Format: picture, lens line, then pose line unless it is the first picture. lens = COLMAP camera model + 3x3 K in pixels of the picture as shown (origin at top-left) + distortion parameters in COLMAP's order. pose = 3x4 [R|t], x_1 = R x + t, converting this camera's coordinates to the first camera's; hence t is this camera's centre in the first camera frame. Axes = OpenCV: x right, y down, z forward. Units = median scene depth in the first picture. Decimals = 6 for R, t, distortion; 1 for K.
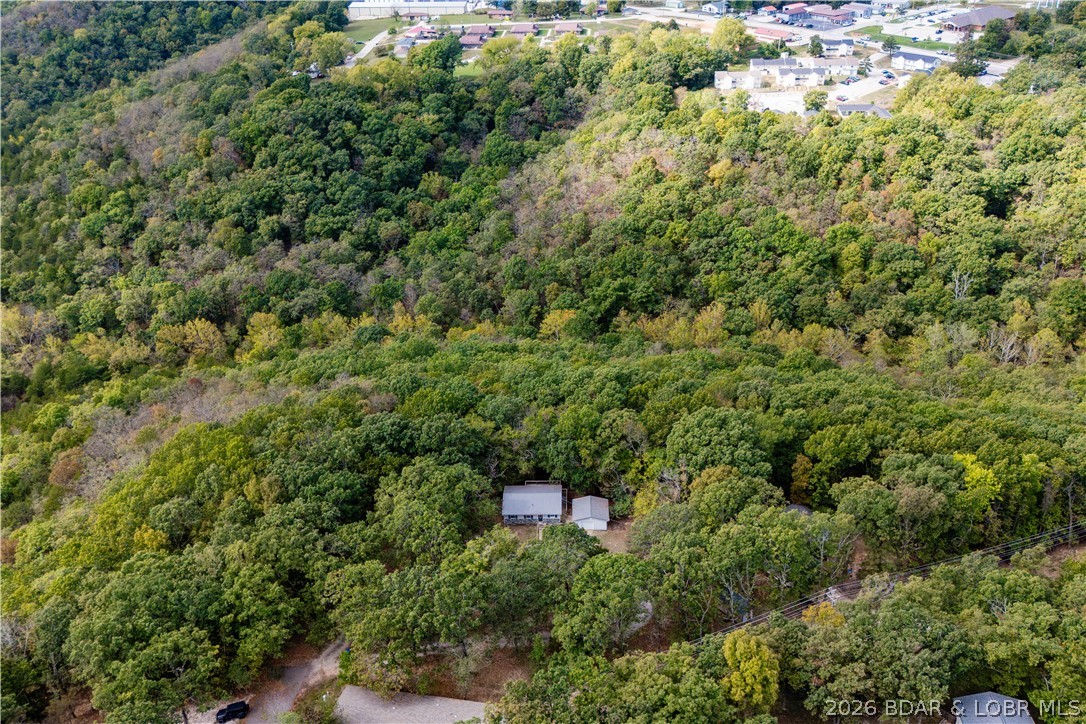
lens RADIAL K [[950.2, 0, 564.1], [0, 950.2, 364.7], [0, 0, 1]] dist [0.055148, -0.035580]
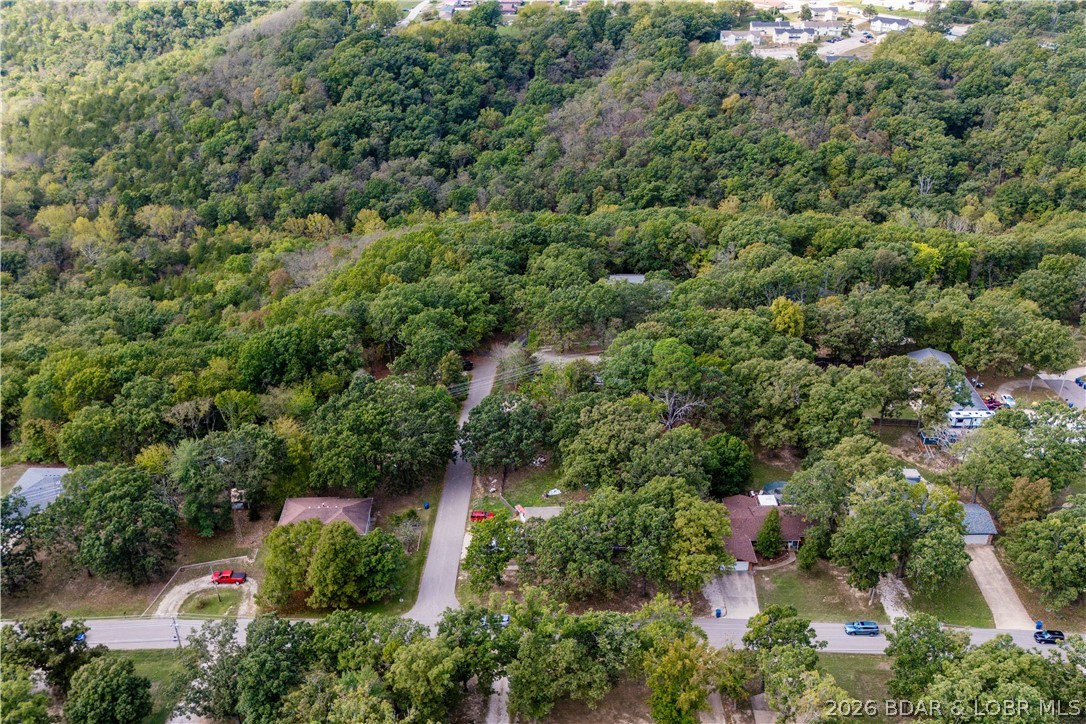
lens RADIAL K [[958.8, 0, 543.0], [0, 958.8, 362.0], [0, 0, 1]] dist [0.042426, -0.007182]
pose [[0.999965, 0.006216, 0.005515, -0.081985], [-0.006199, 0.999976, -0.003002, 0.133701], [-0.005533, 0.002968, 0.999980, -0.232940]]
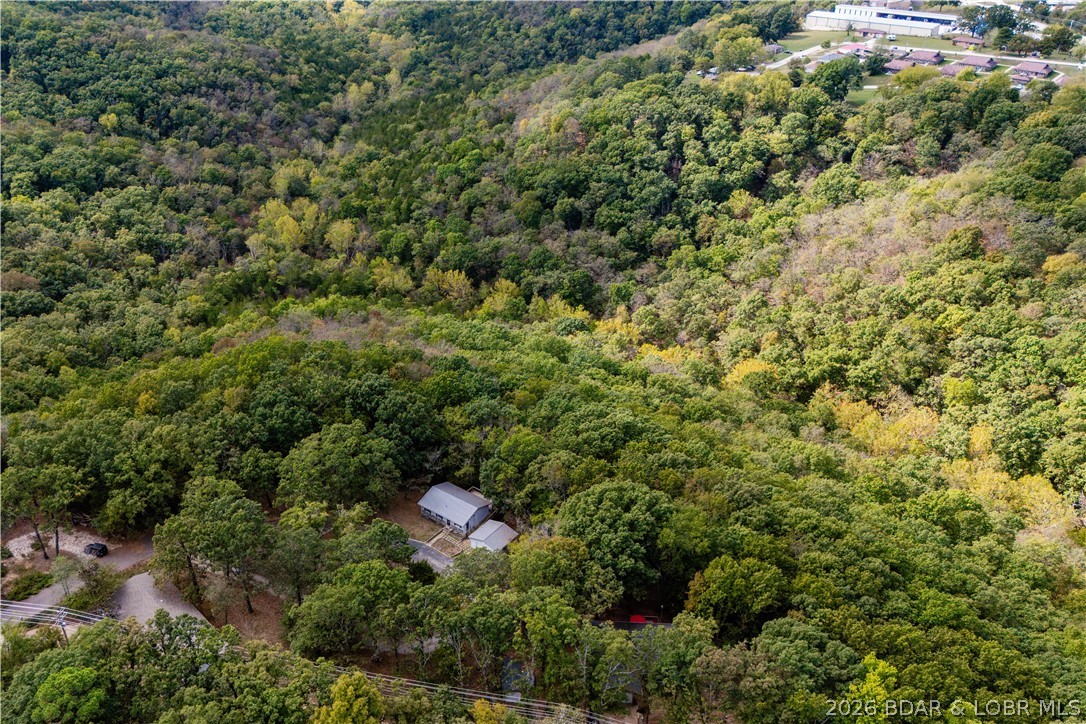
lens RADIAL K [[959.2, 0, 486.2], [0, 959.2, 356.8], [0, 0, 1]] dist [0.087918, -0.123018]
pose [[0.795233, 0.306503, -0.523125, 0.233142], [-0.311594, 0.946754, 0.081037, -0.047545], [0.520109, 0.098559, 0.848394, 0.069752]]
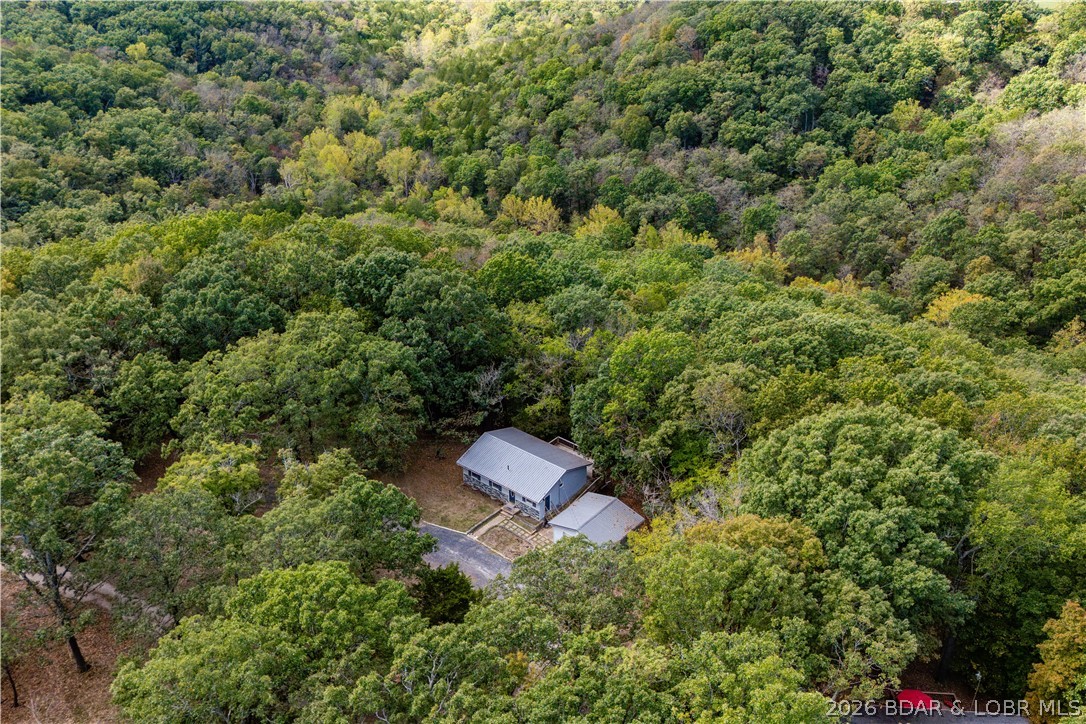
lens RADIAL K [[958.8, 0, 543.0], [0, 958.8, 362.0], [0, 0, 1]] dist [0.042426, -0.007182]
pose [[0.775111, 0.307167, -0.552133, 0.126827], [-0.315079, 0.945375, 0.083615, 0.018931], [0.547656, 0.109154, 0.829553, 0.267965]]
